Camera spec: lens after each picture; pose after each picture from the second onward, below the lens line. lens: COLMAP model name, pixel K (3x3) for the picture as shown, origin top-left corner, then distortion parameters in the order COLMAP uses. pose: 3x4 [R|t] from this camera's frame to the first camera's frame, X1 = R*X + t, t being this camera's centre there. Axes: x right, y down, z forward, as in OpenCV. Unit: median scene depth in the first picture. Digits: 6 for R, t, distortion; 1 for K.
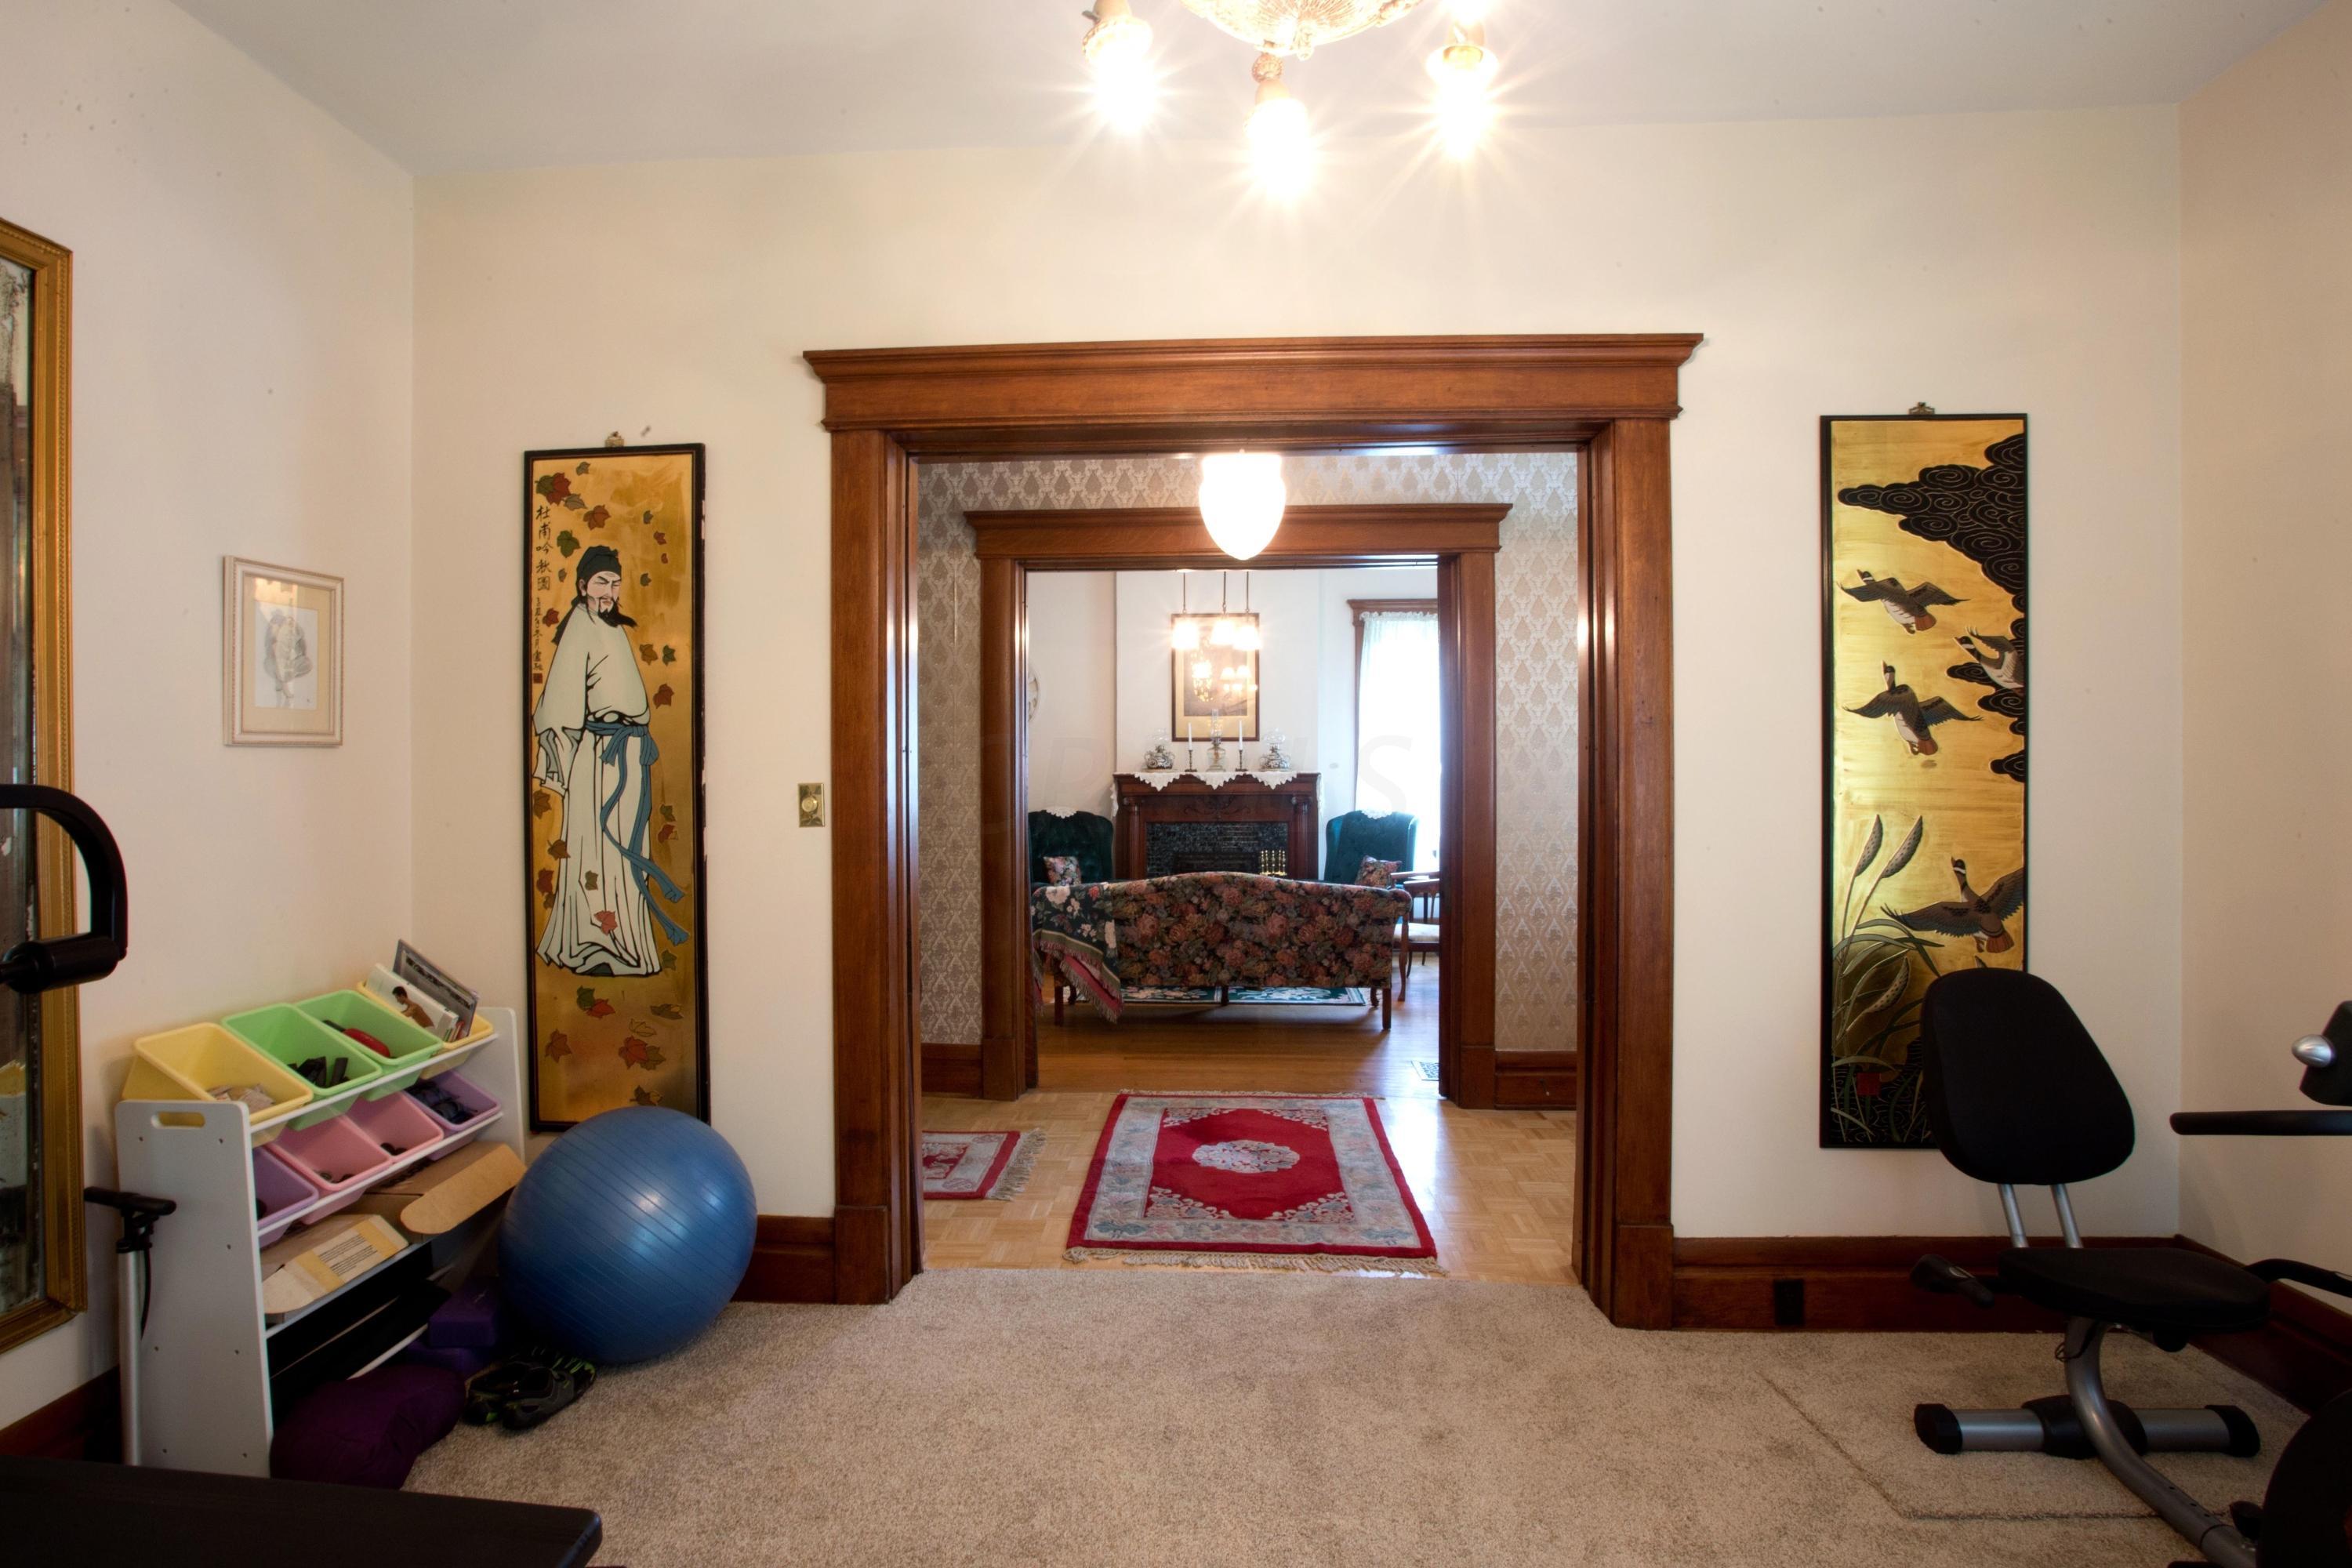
lens RADIAL K [[1219.3, 0, 1133.1], [0, 1219.3, 759.4], [0, 0, 1]] dist [-0.058300, 0.021847]
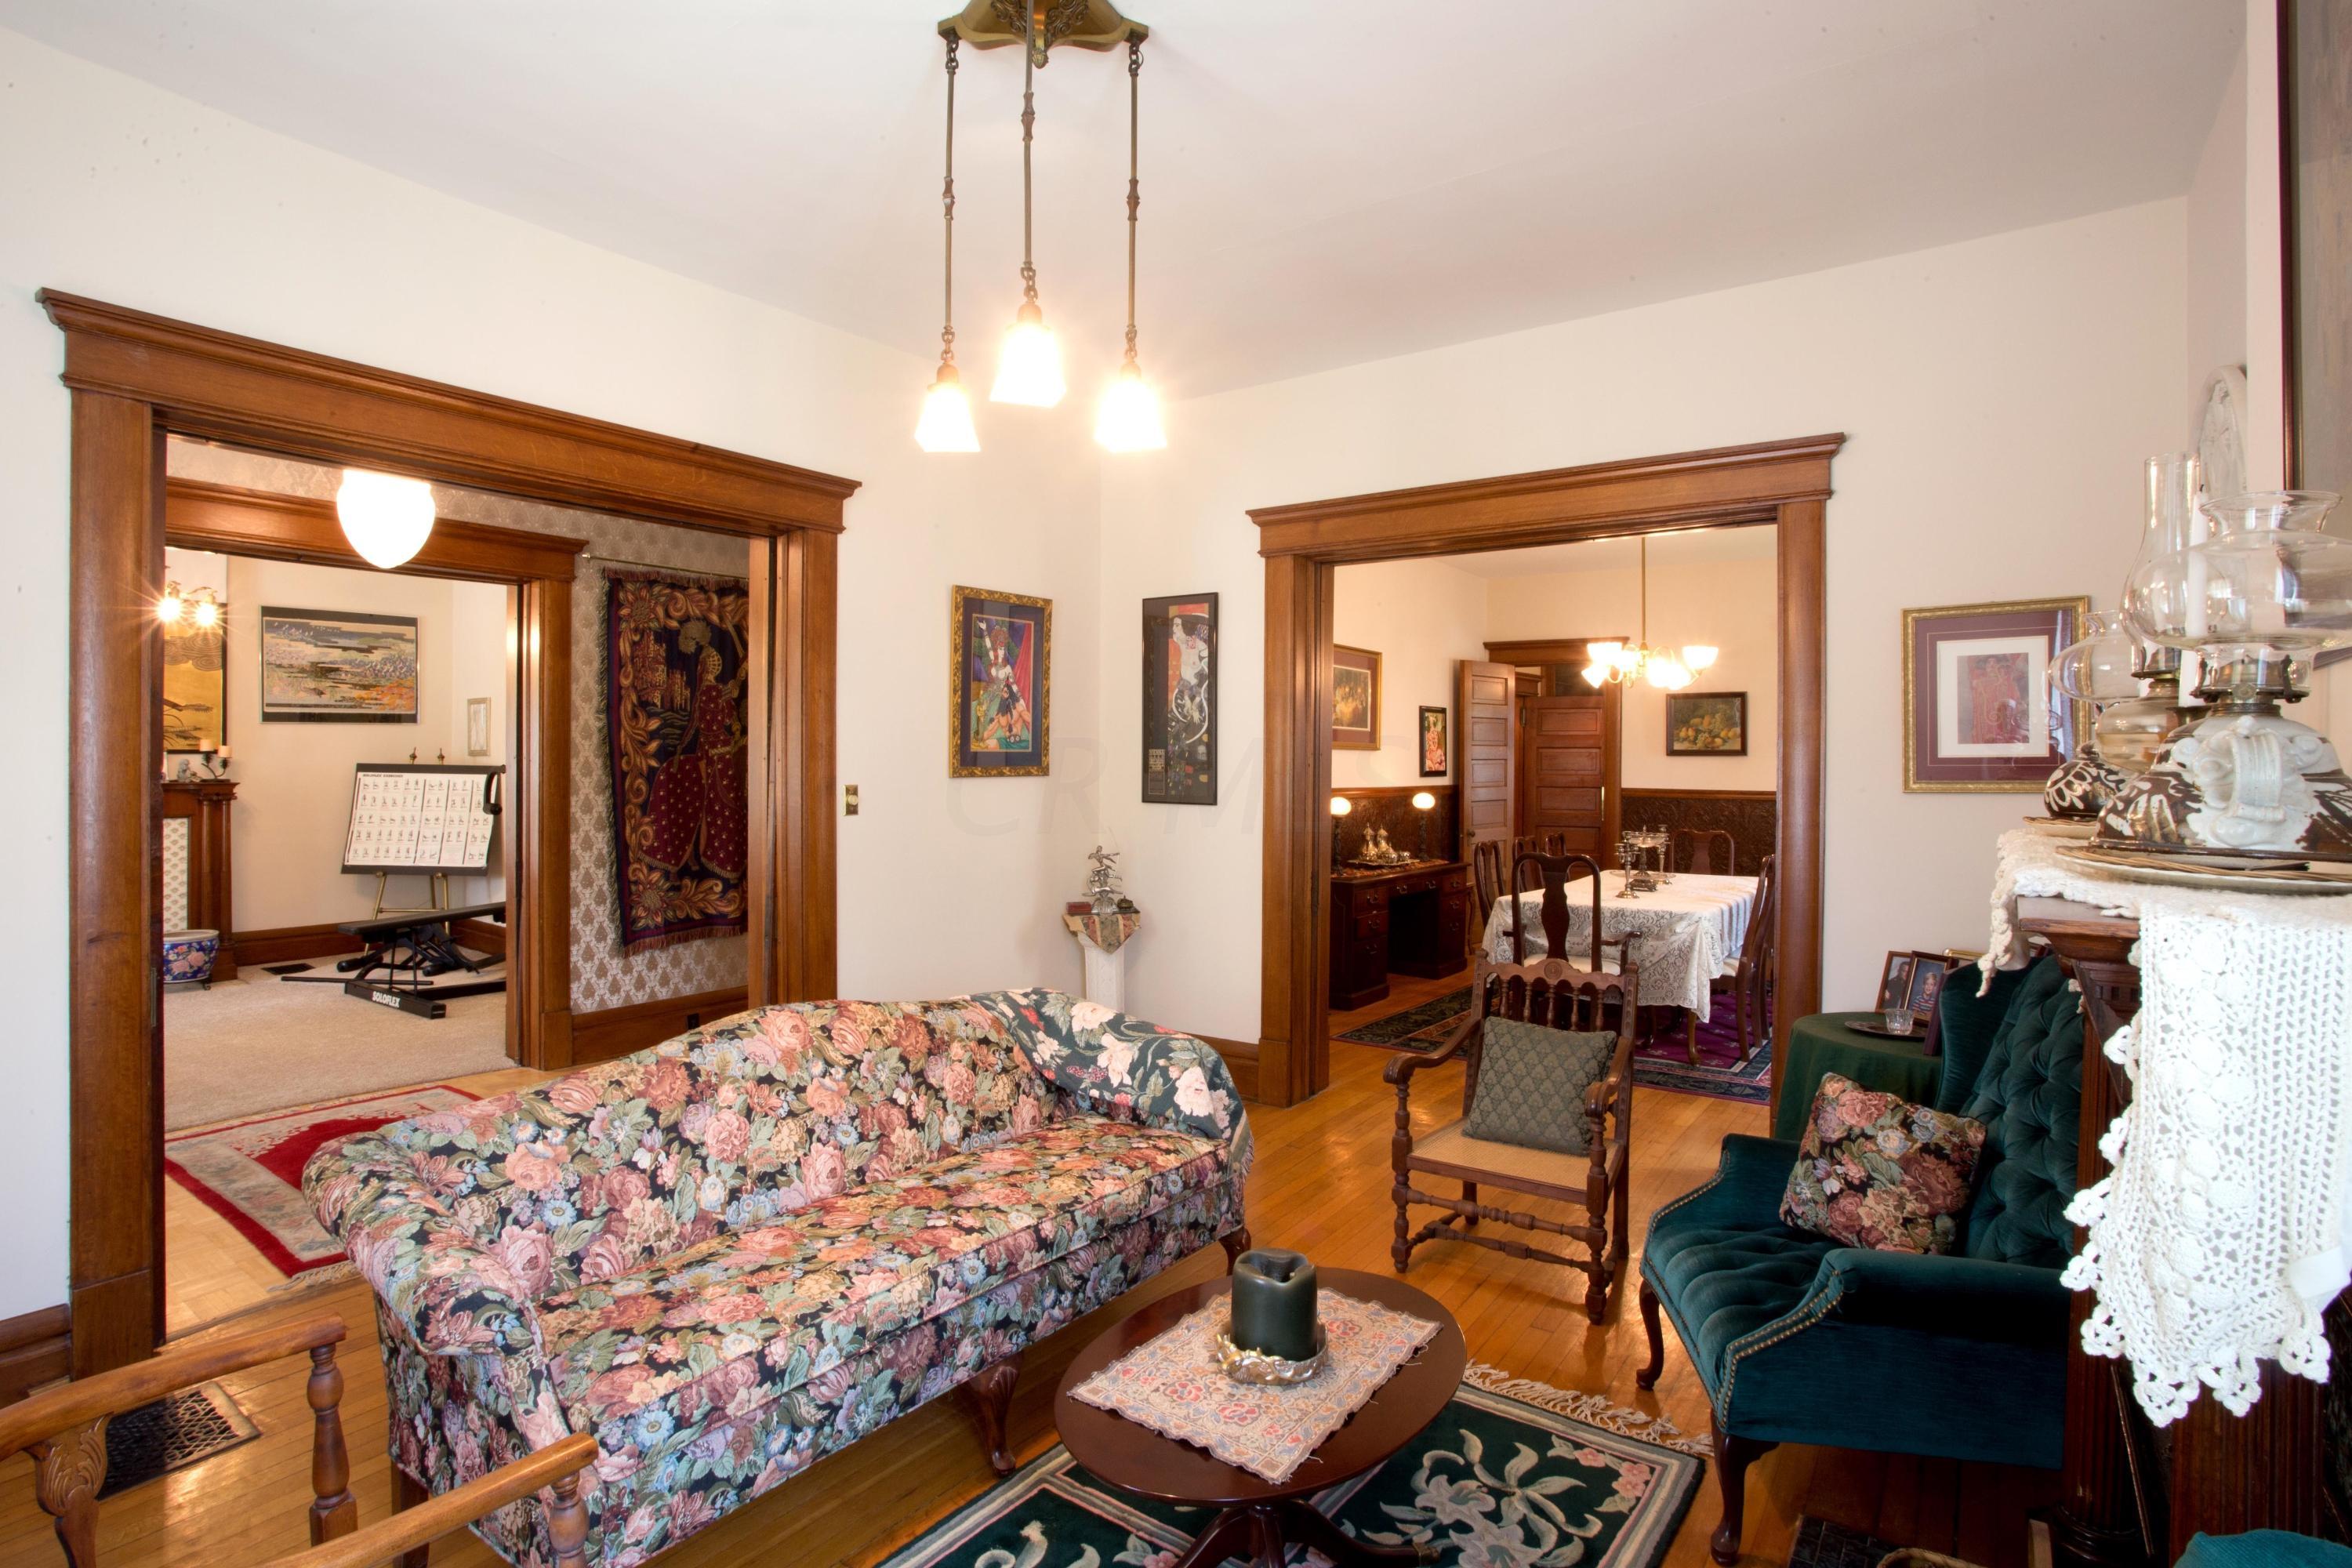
lens RADIAL K [[1172.6, 0, 1159.0], [0, 1172.6, 763.4], [0, 0, 1]] dist [-0.068863, 0.030526]
pose [[-0.528832, 0.000419, -0.848727, 0.745037], [-0.003482, 0.999990, 0.002663, -0.004135], [0.848720, 0.004364, -0.528825, 2.728417]]
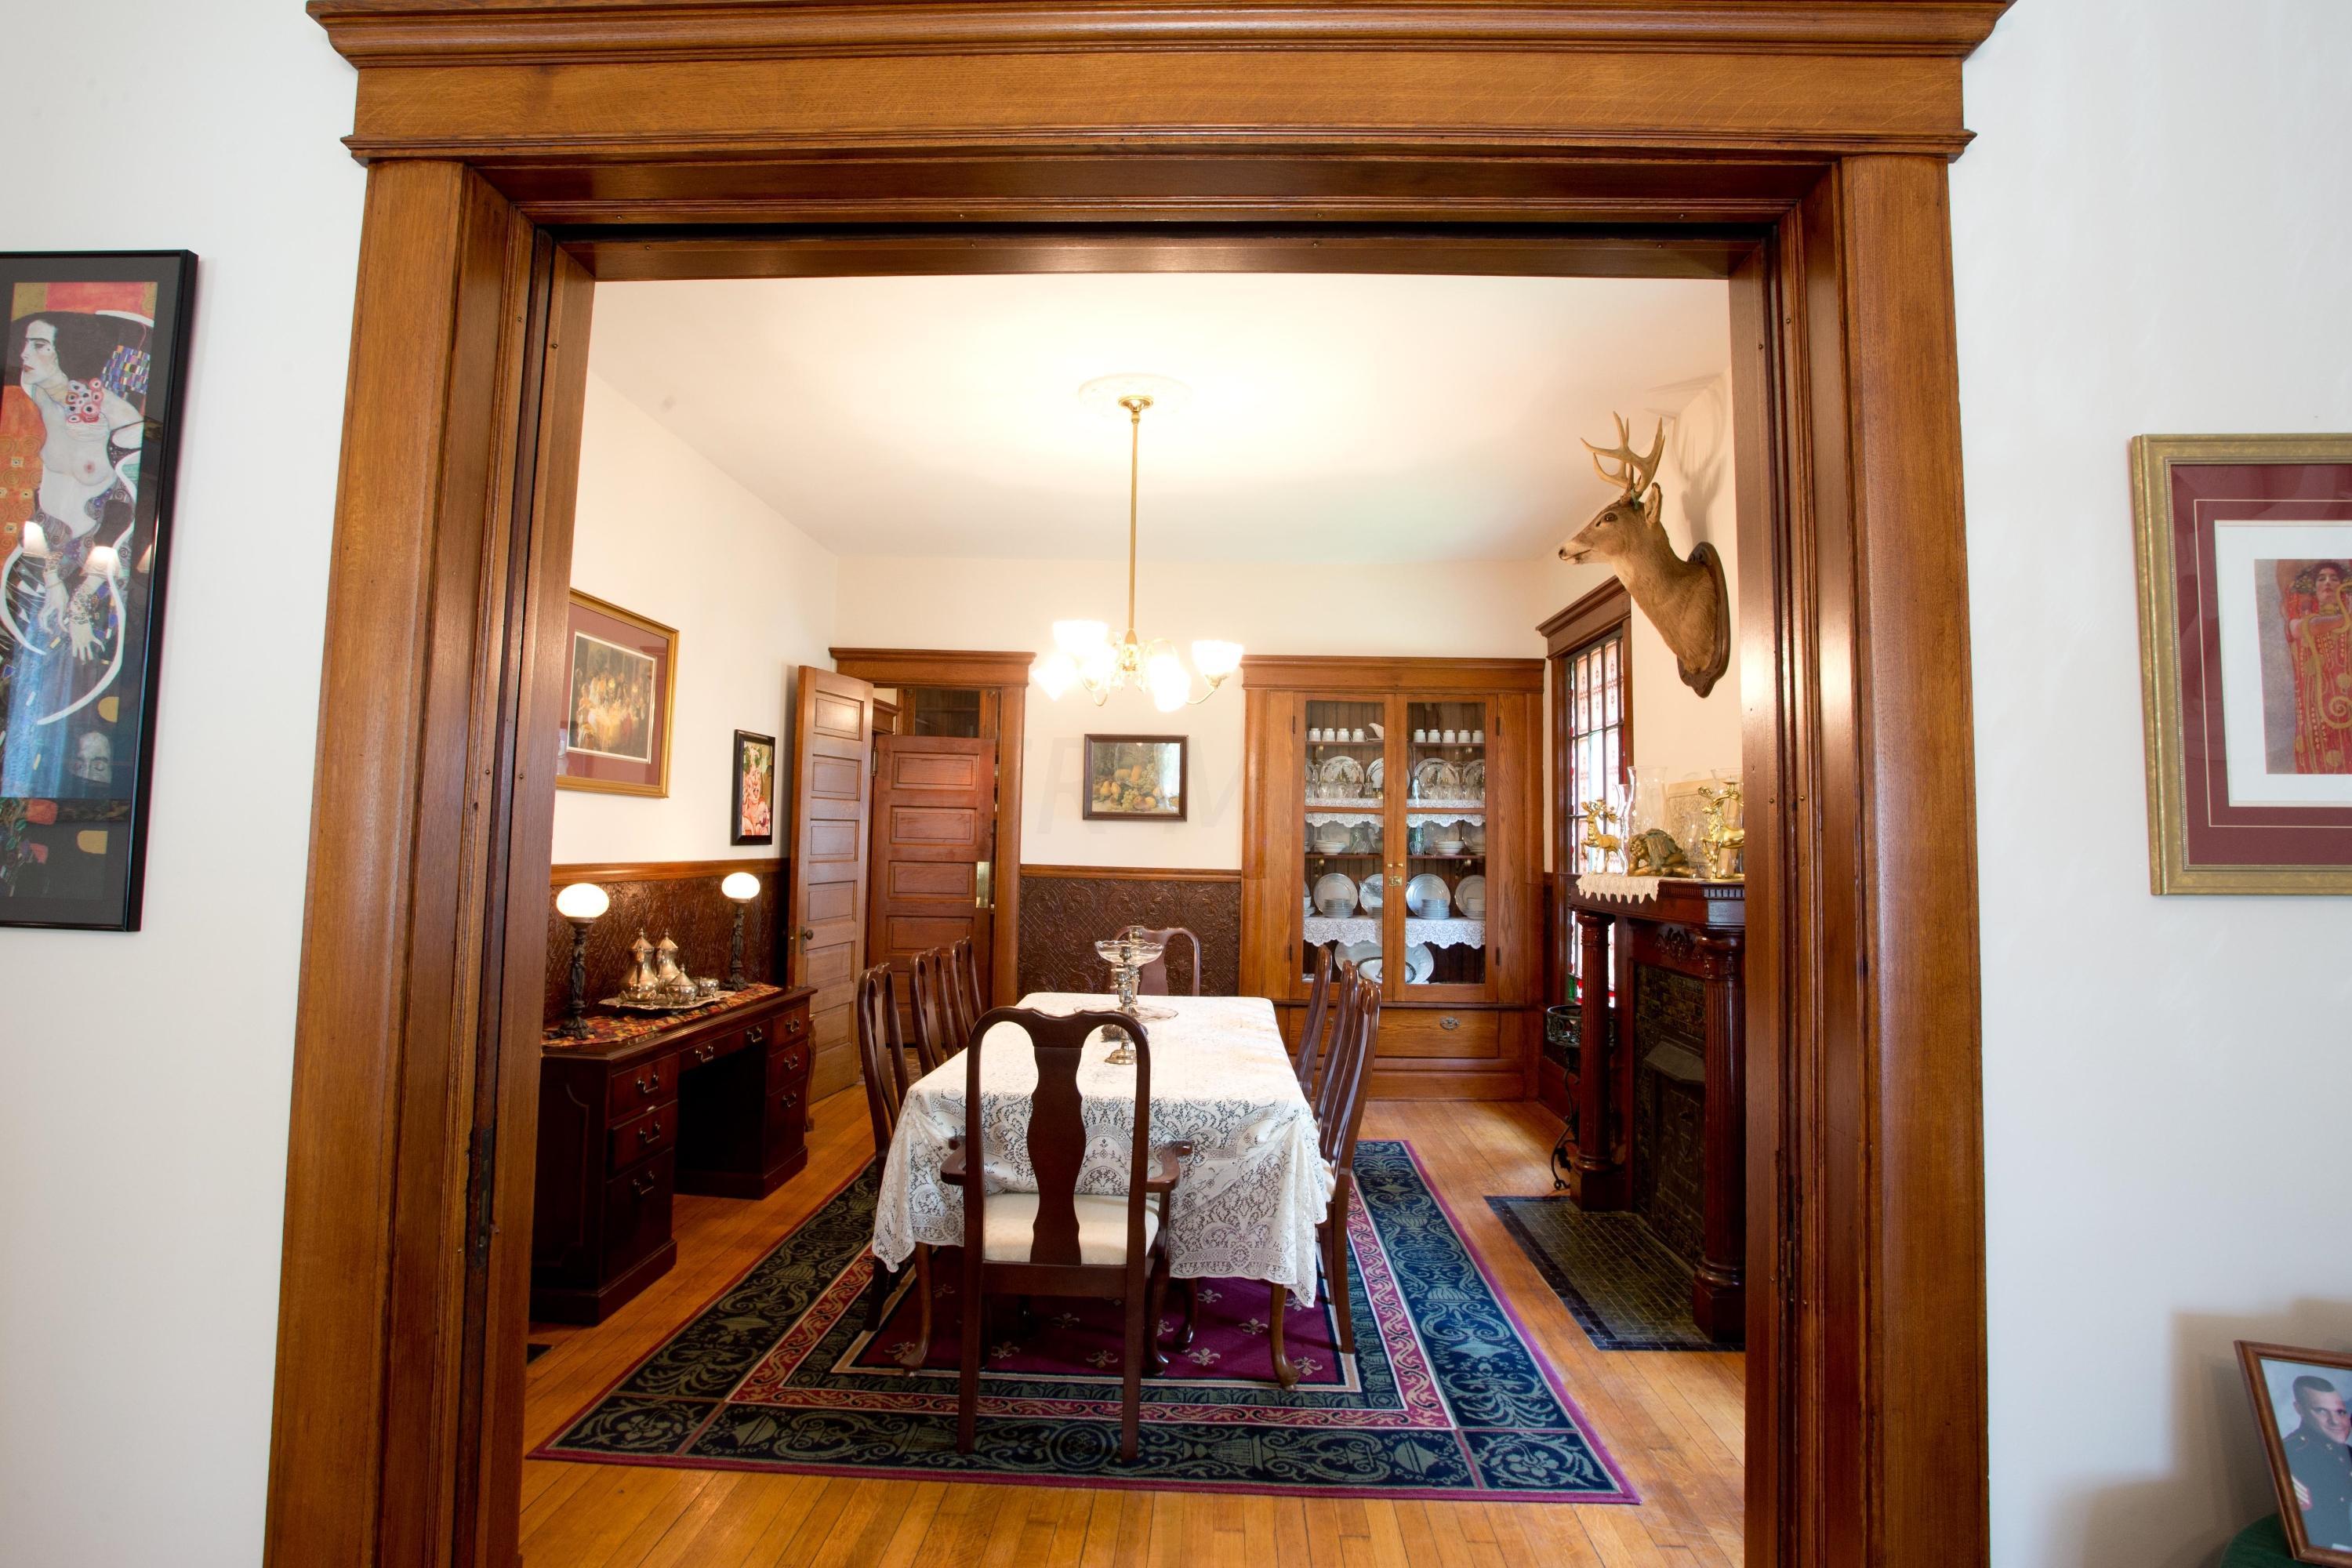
lens RADIAL K [[1225.7, 0, 1164.4], [0, 1225.7, 749.9], [0, 0, 1]] dist [-0.056580, 0.013975]
pose [[0.031989, -0.070201, -0.997020, -0.140941], [-0.018649, 0.997315, -0.070821, 0.008528], [0.999314, 0.020859, 0.030594, 2.360105]]
